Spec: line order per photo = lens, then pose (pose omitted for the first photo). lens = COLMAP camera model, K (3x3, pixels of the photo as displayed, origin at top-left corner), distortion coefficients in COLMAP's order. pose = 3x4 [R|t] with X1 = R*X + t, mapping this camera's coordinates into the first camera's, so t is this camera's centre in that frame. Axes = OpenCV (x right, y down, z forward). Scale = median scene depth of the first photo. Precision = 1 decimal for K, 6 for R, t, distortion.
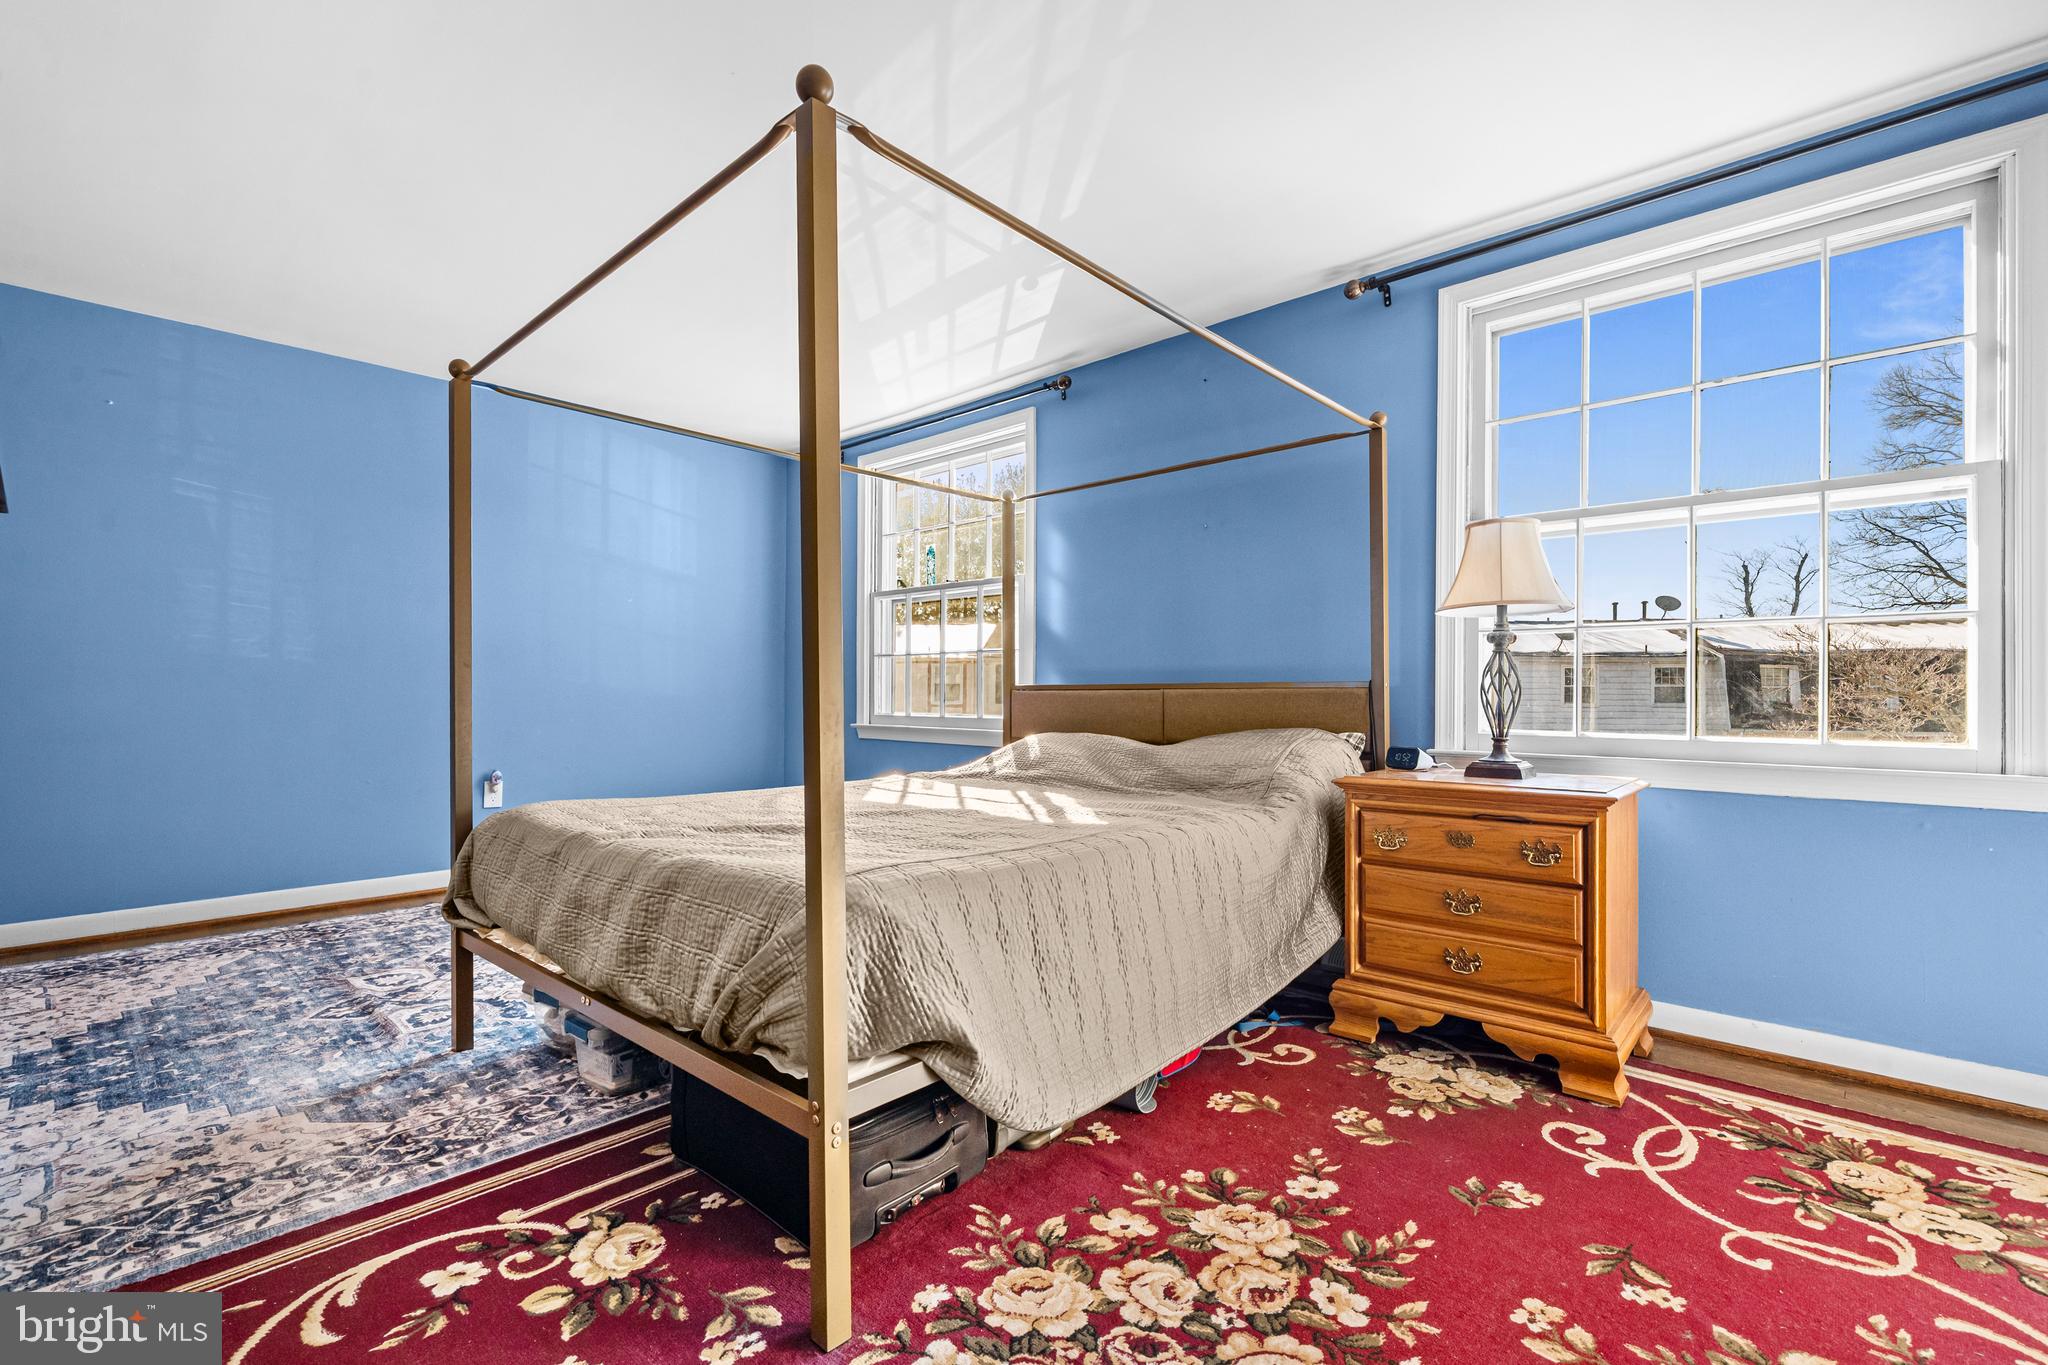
lens RADIAL K [[935.1, 0, 1026.5], [0, 935.1, 692.1], [0, 0, 1]] dist [-0.000564, 0.000010]
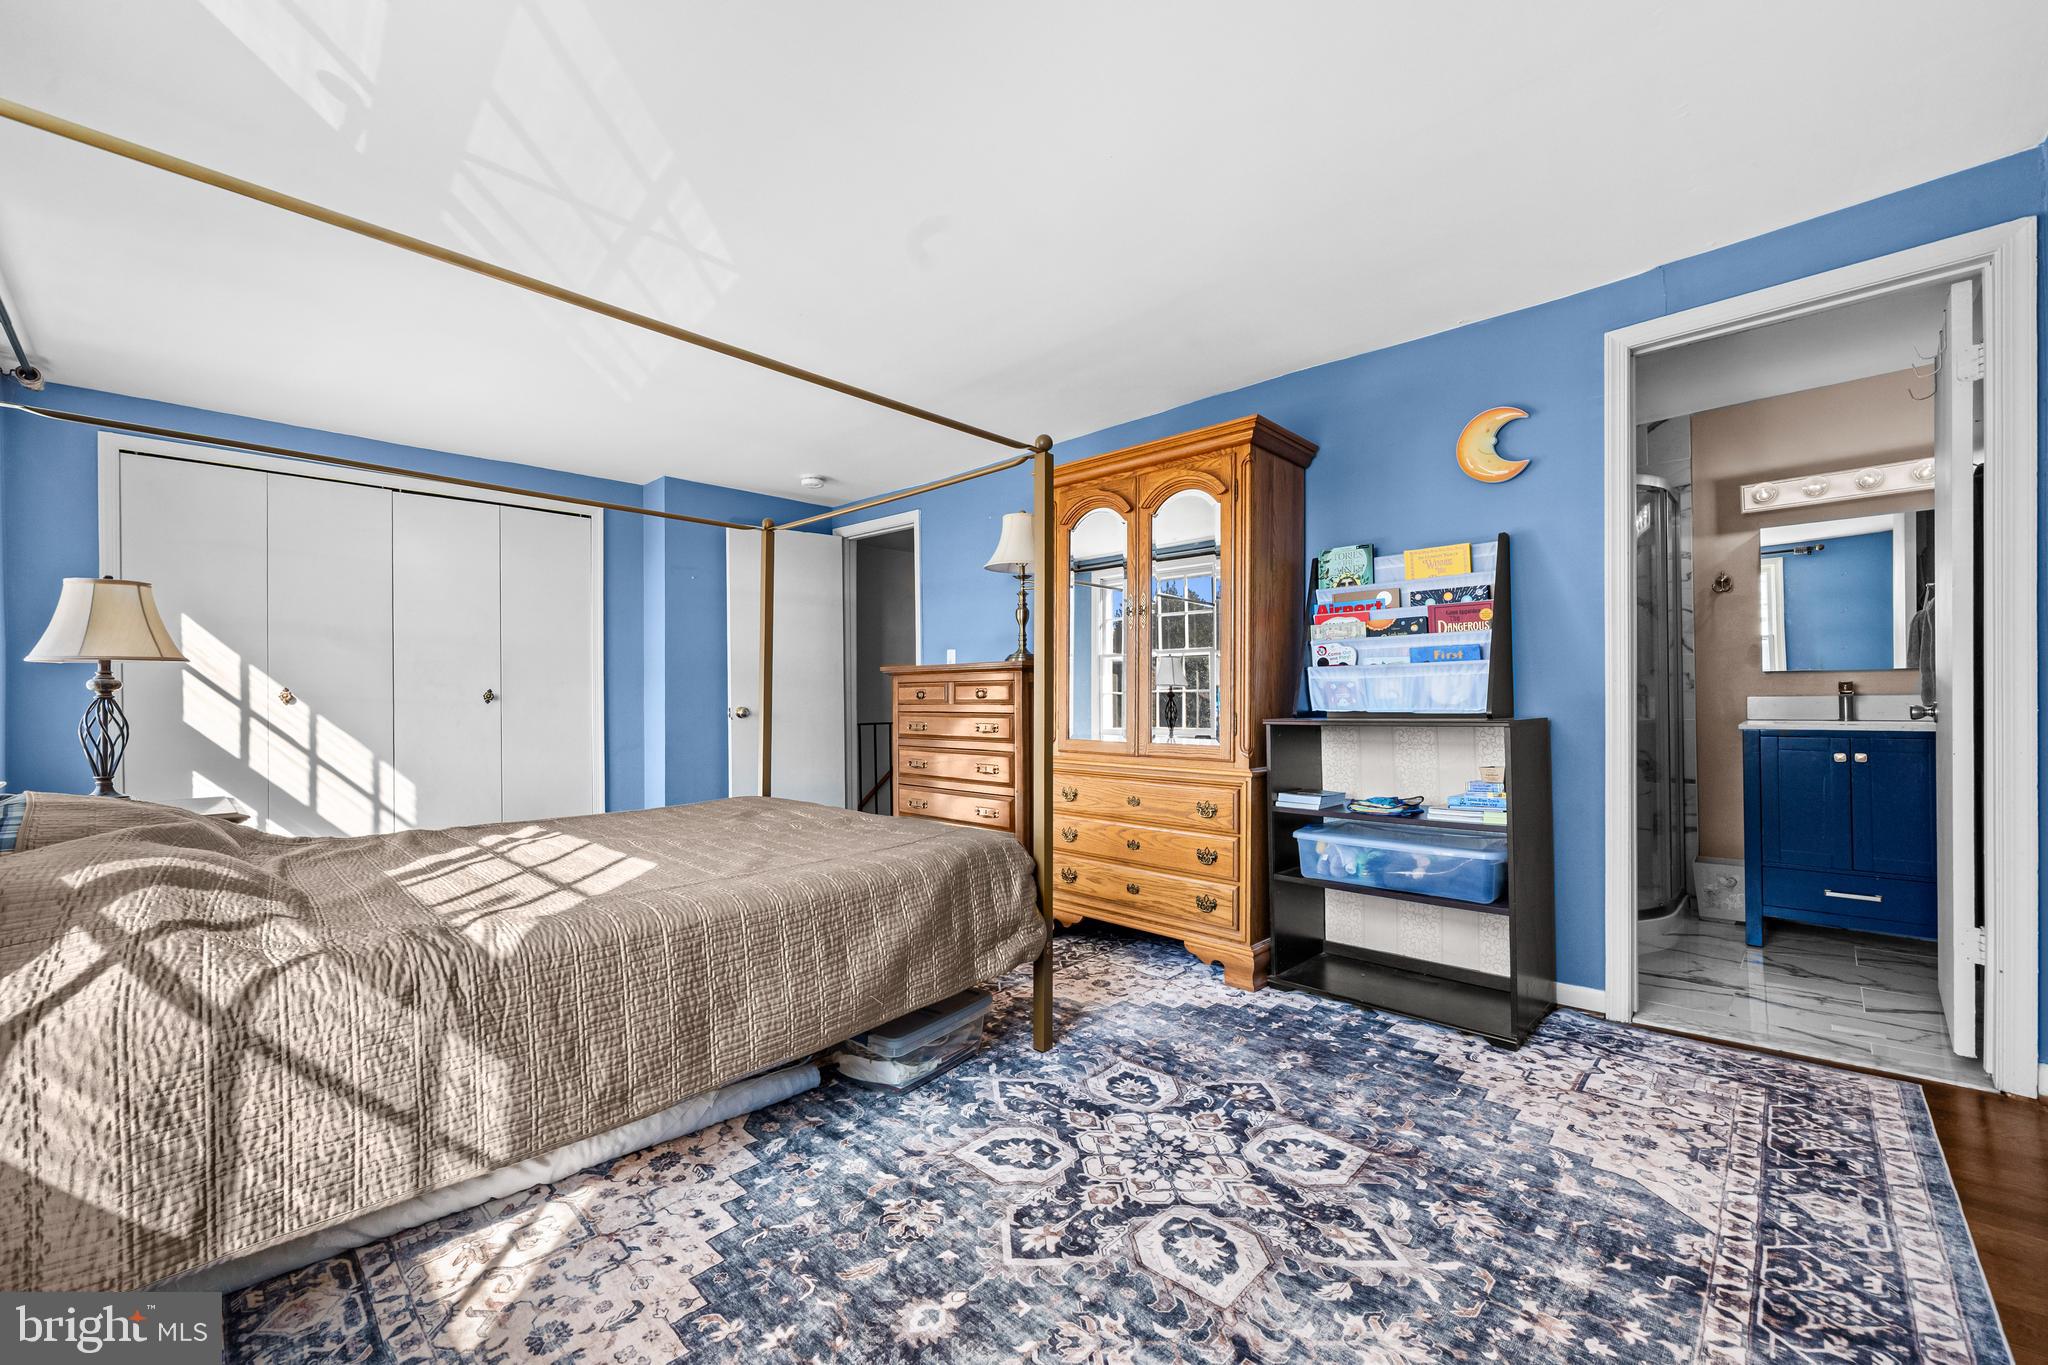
lens RADIAL K [[841.7, 0, 1020.8], [0, 841.7, 695.6], [0, 0, 1]] dist [0.003910, 0.000026]
pose [[-0.999758, 0.002288, 0.021889, -0.569136], [0.002131, 0.999972, -0.007177, -0.029515], [-0.021904, -0.007129, -0.999735, 1.904160]]
